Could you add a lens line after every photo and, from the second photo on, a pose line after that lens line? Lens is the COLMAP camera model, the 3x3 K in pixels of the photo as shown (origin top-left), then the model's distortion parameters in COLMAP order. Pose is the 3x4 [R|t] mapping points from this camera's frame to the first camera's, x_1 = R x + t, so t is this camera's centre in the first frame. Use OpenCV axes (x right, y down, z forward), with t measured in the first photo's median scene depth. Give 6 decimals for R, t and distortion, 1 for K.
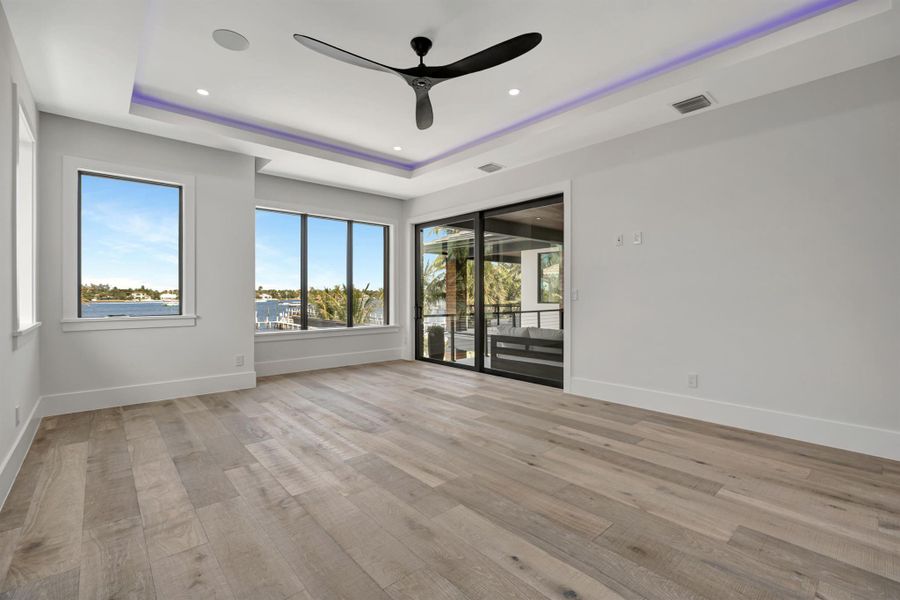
lens RADIAL K [[395.8, 0, 440.7], [0, 395.8, 302.7], [0, 0, 1]] dist [-0.003226, -0.000275]
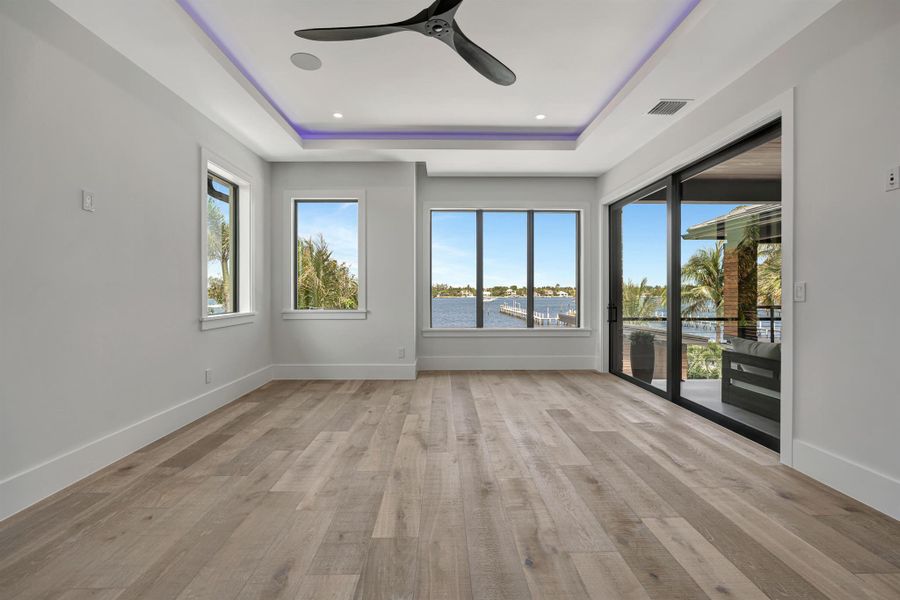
lens RADIAL K [[399.6, 0, 450.0], [0, 399.6, 300.0], [0, 0, 1]] dist [-0.006055, -0.000129]
pose [[0.770540, 0.011593, -0.637286, 0.298002], [-0.011688, 0.999923, 0.004059, -0.004909], [0.637285, 0.004321, 0.770616, 0.242216]]
